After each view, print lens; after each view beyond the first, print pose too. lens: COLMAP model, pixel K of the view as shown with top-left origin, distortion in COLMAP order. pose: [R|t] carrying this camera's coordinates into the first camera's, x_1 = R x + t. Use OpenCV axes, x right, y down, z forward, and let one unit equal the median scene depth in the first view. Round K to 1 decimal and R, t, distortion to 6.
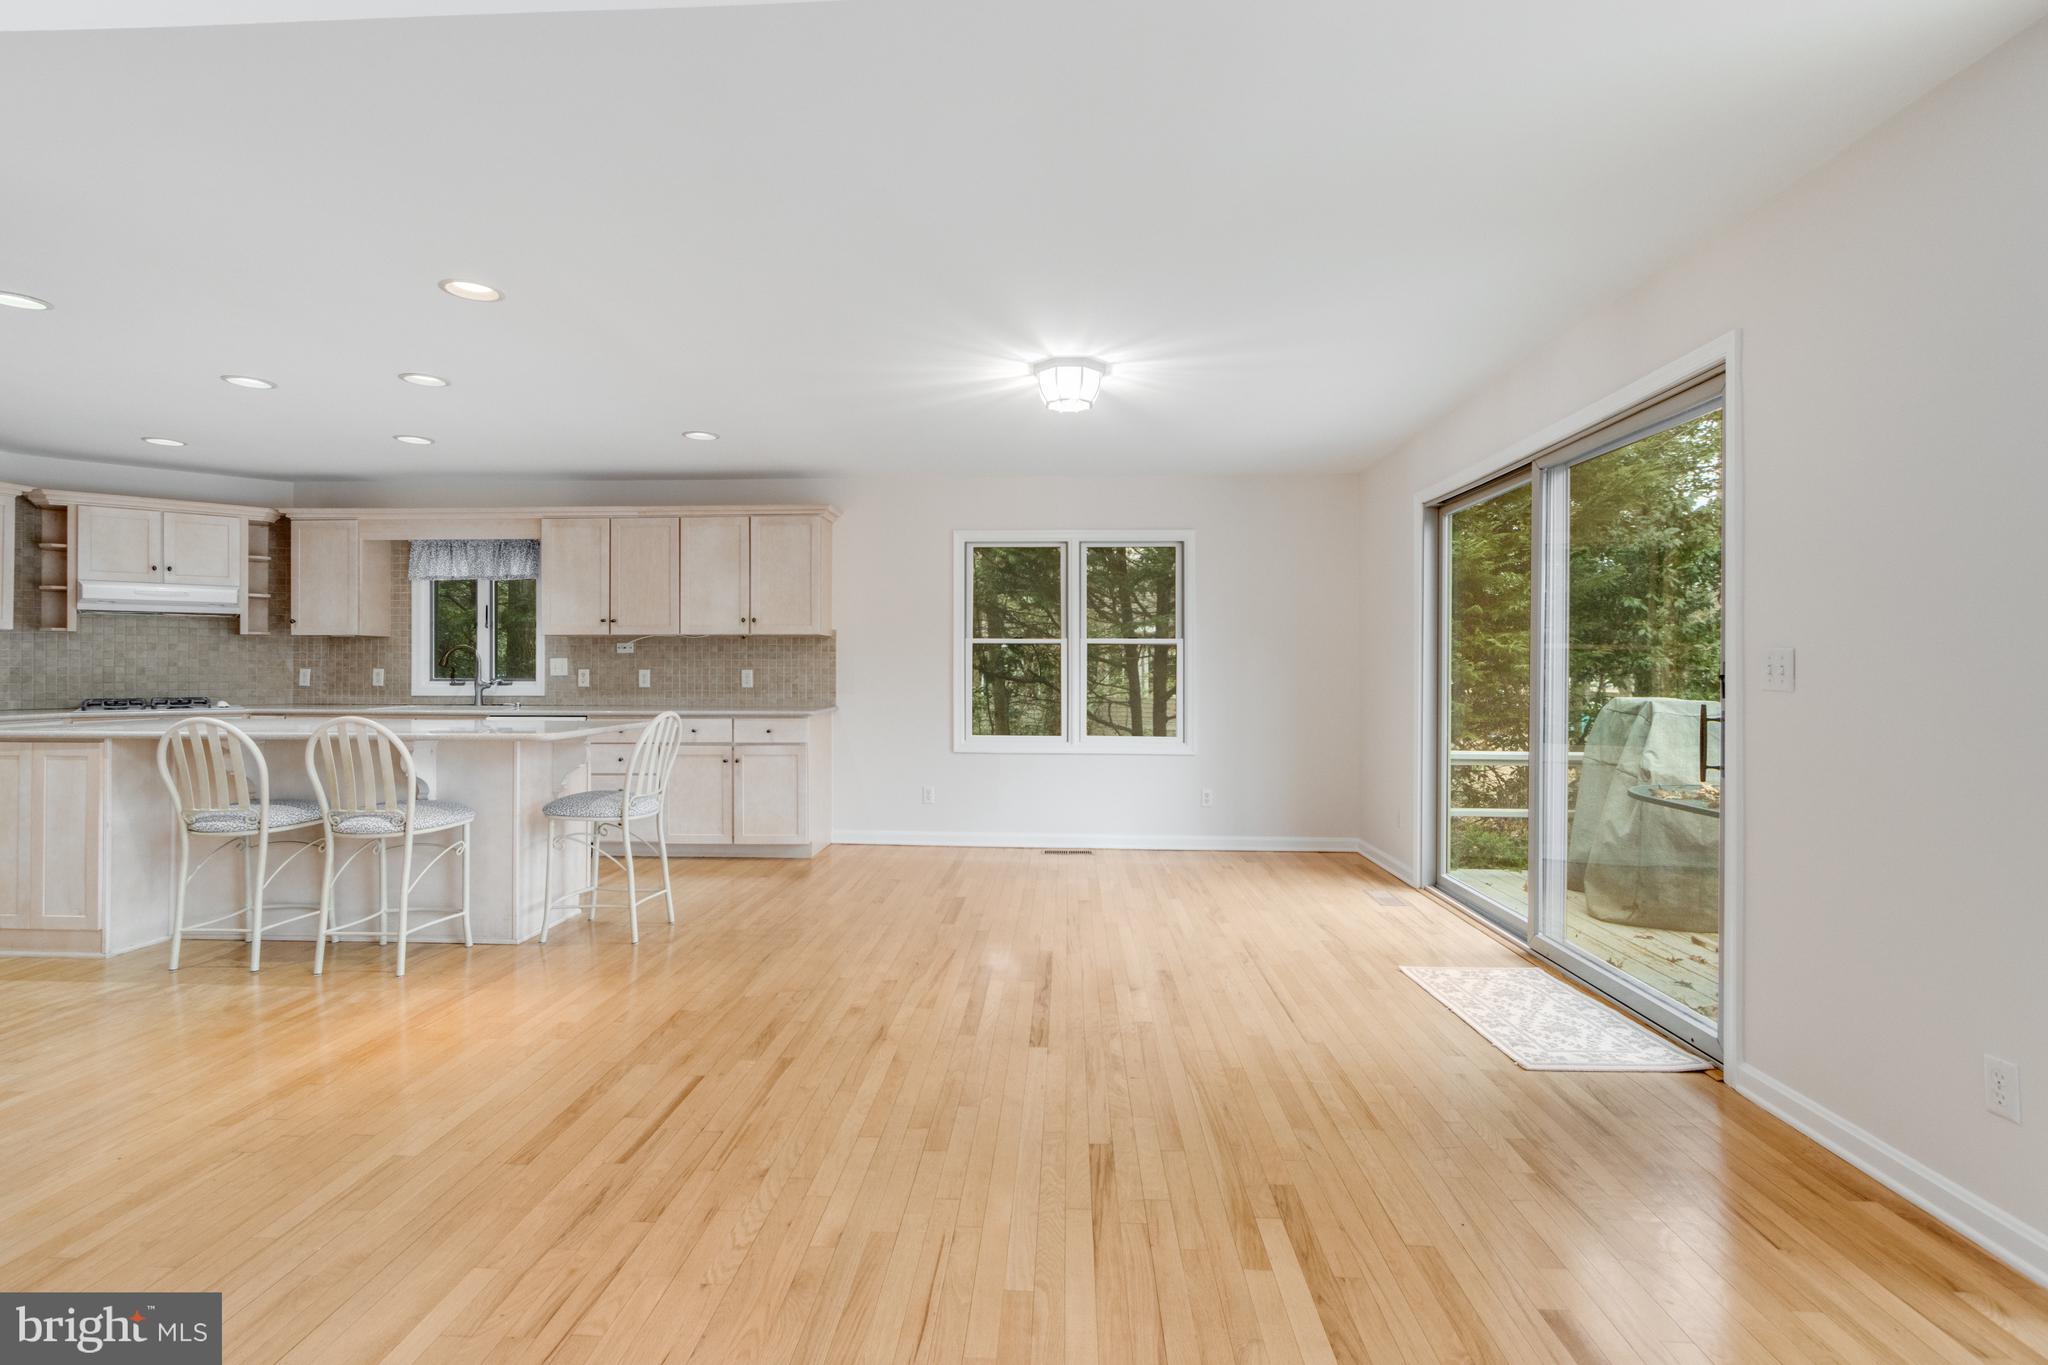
lens RADIAL K [[966.9, 0, 1017.6], [0, 966.9, 660.8], [0, 0, 1]] dist [0.001385, -0.001100]
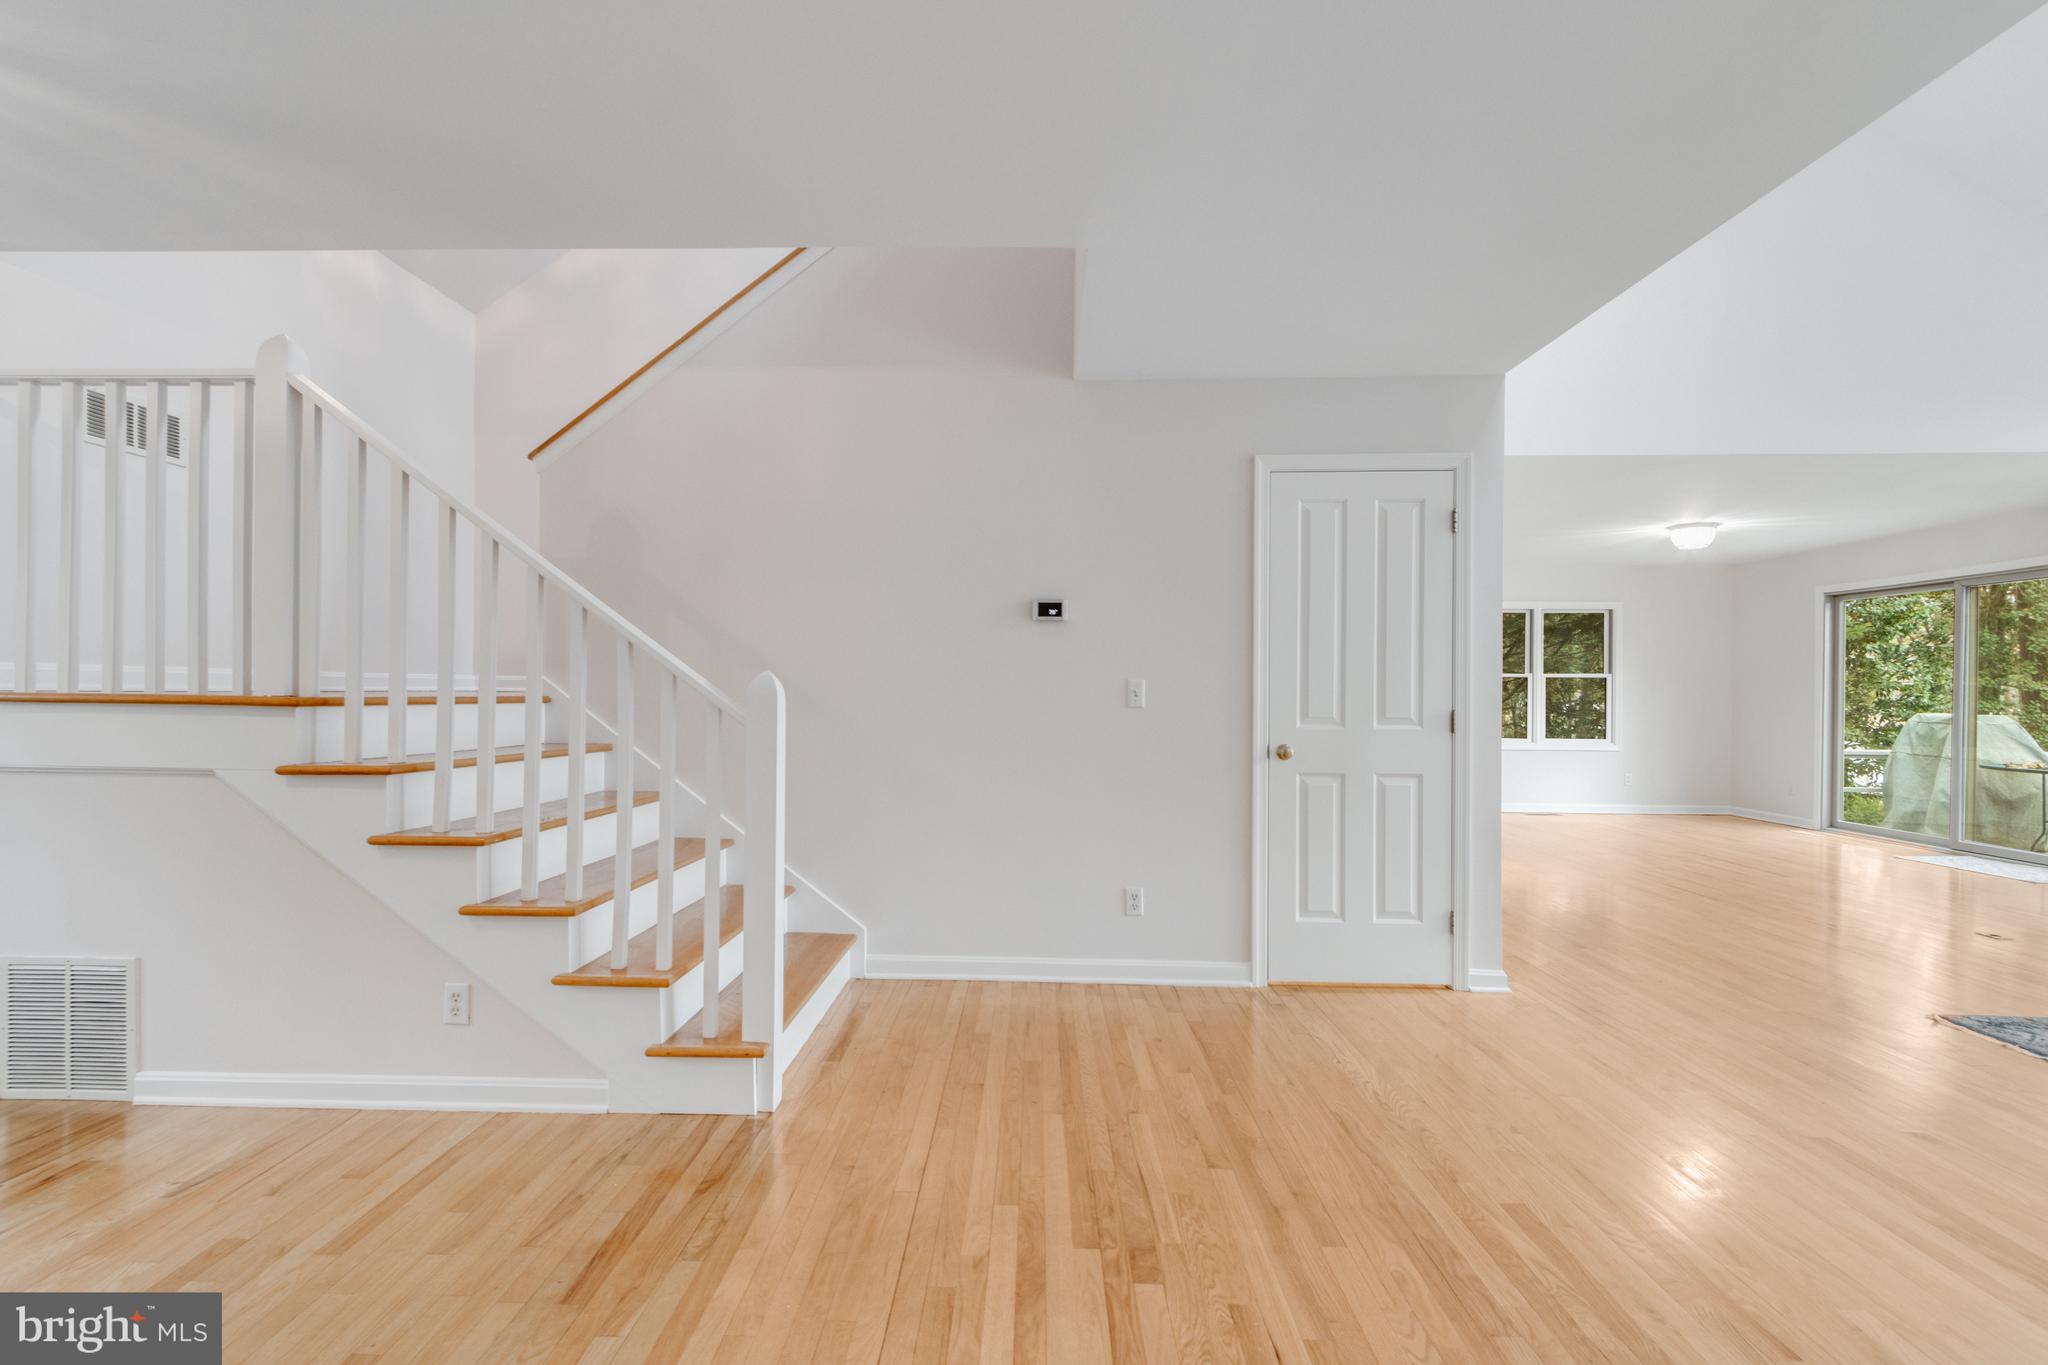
lens RADIAL K [[966.9, 0, 1021.5], [0, 966.9, 680.7], [0, 0, 1]] dist [0.001385, -0.001100]
pose [[0.999901, 0.003920, 0.013543, -0.817291], [-0.003940, 0.999991, 0.001460, -0.012222], [-0.013537, -0.001514, 0.999907, -0.529589]]
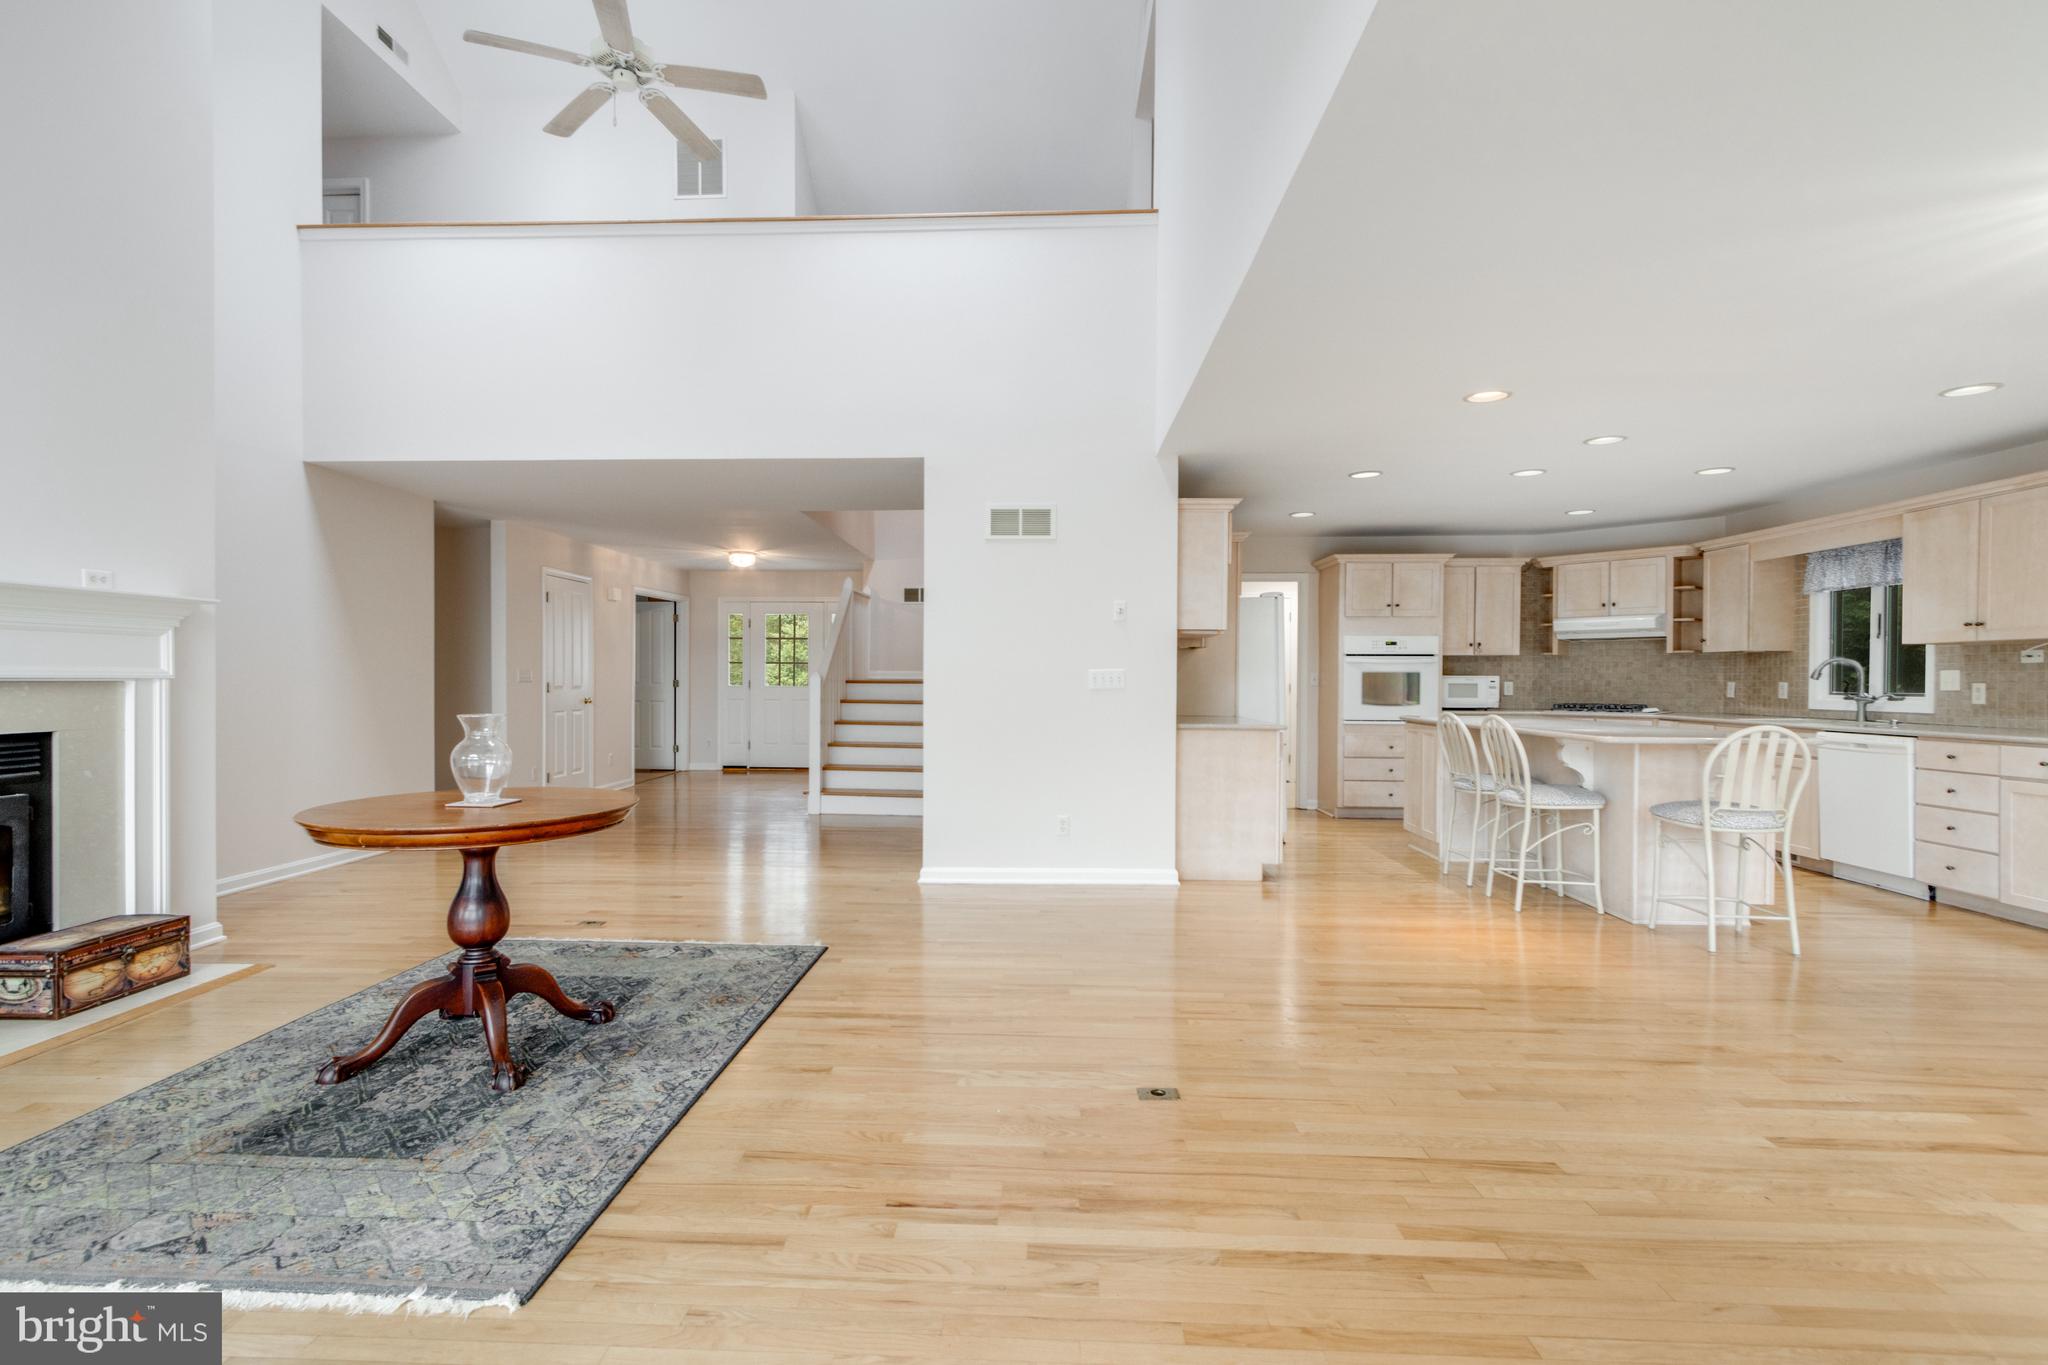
lens RADIAL K [[966.9, 0, 997.8], [0, 966.9, 684.5], [0, 0, 1]] dist [0.001385, -0.001100]
pose [[0.002002, 0.004411, -0.999988, 0.400583], [0.004068, 0.999982, 0.004419, 0.002931], [0.999990, -0.004077, 0.001984, 0.164847]]
